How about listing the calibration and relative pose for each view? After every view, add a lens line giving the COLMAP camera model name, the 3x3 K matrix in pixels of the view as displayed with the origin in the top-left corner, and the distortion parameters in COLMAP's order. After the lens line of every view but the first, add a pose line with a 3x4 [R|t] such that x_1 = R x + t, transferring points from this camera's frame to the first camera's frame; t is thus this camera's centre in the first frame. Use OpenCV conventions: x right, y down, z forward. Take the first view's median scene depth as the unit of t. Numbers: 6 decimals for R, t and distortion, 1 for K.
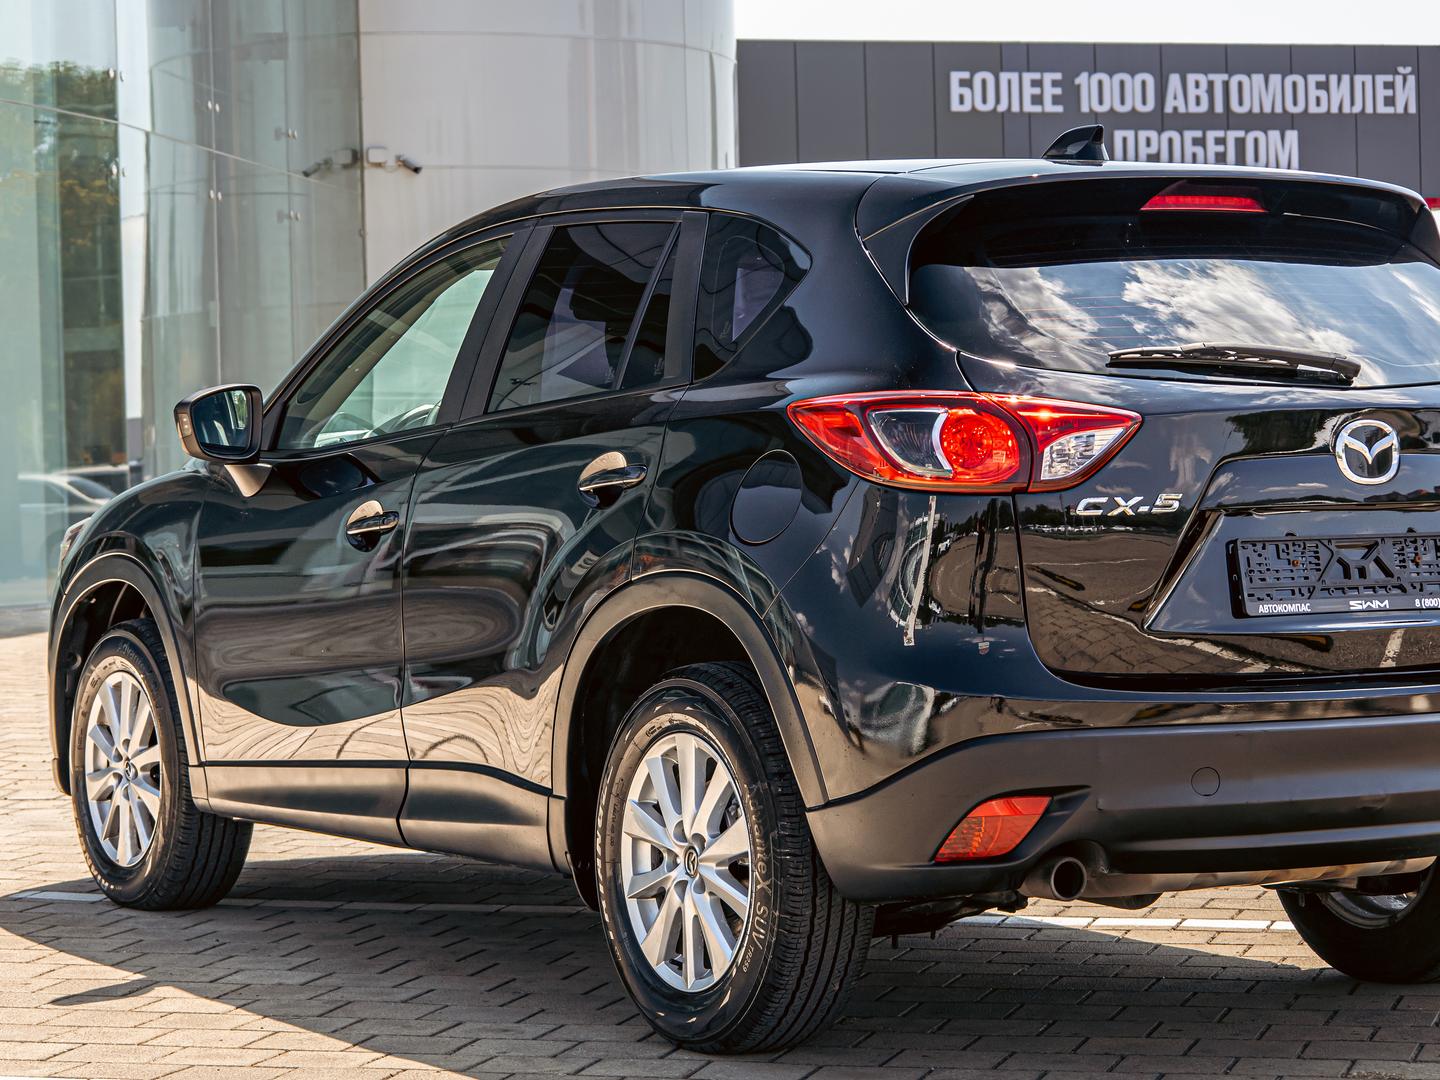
lens RADIAL K [[3408.2, 0, 720.0], [0, 3408.2, 540.0], [0, 0, 1]] dist [-0.068386, 0.277946]
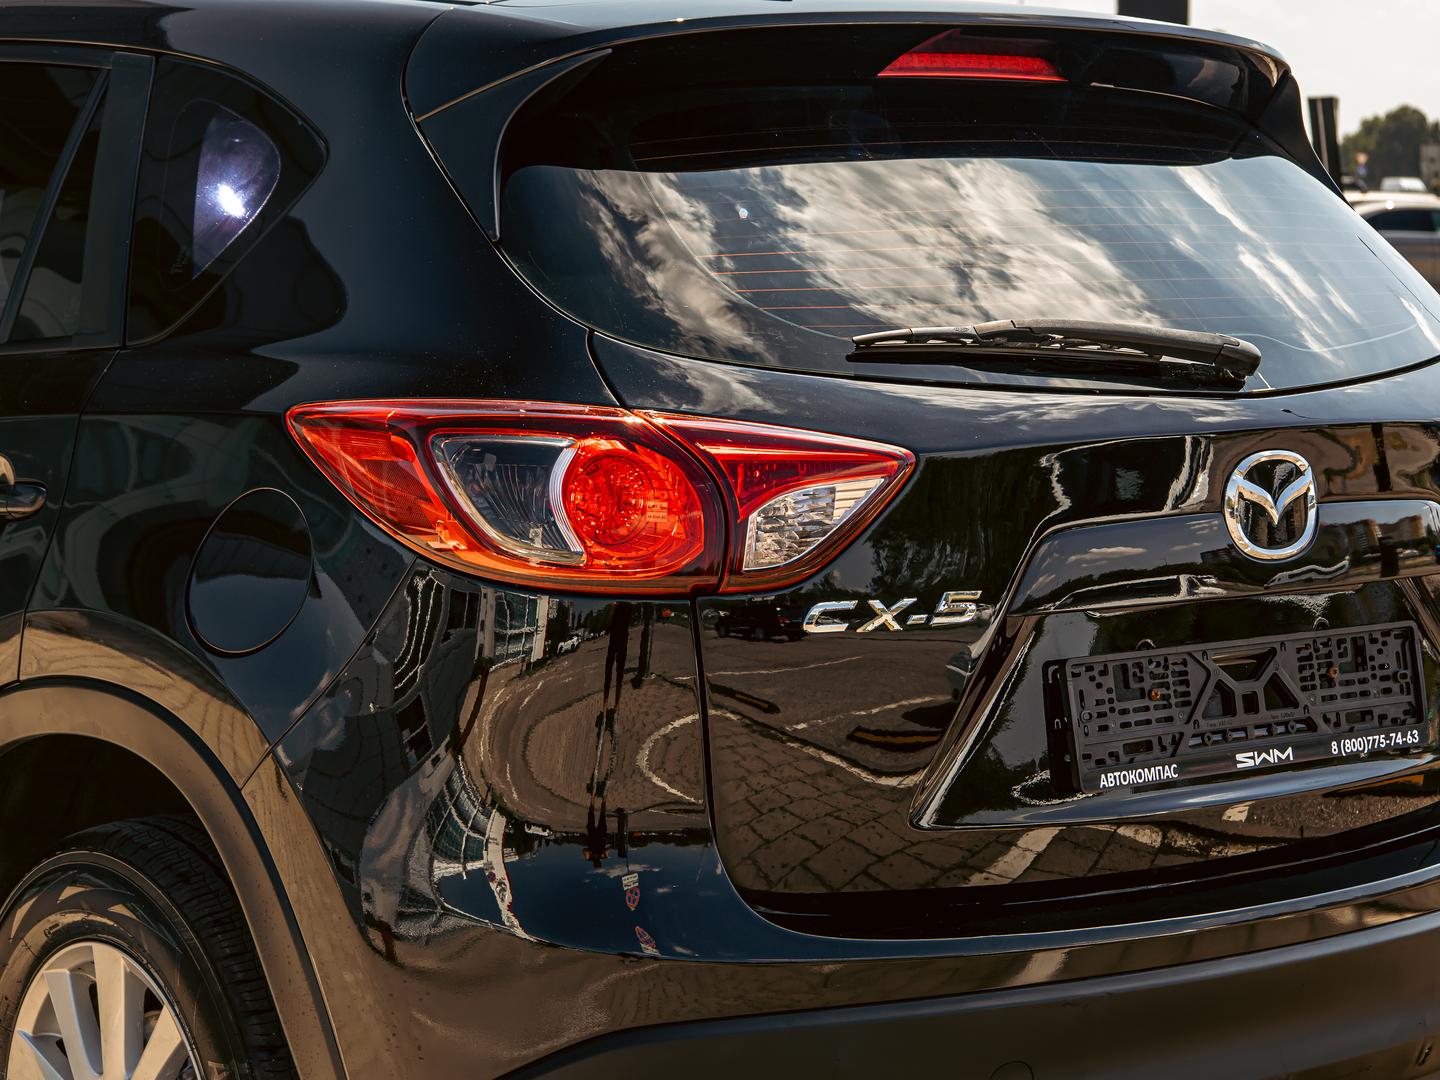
lens RADIAL K [[3408.2, 0, 720.0], [0, 3408.2, 540.0], [0, 0, 1]] dist [-0.068386, 0.277946]
pose [[0.988349, 0.005654, 0.152098, 0.004904], [-0.015398, 0.997897, 0.062964, -0.055727], [-0.151422, -0.064572, 0.986358, 0.428410]]
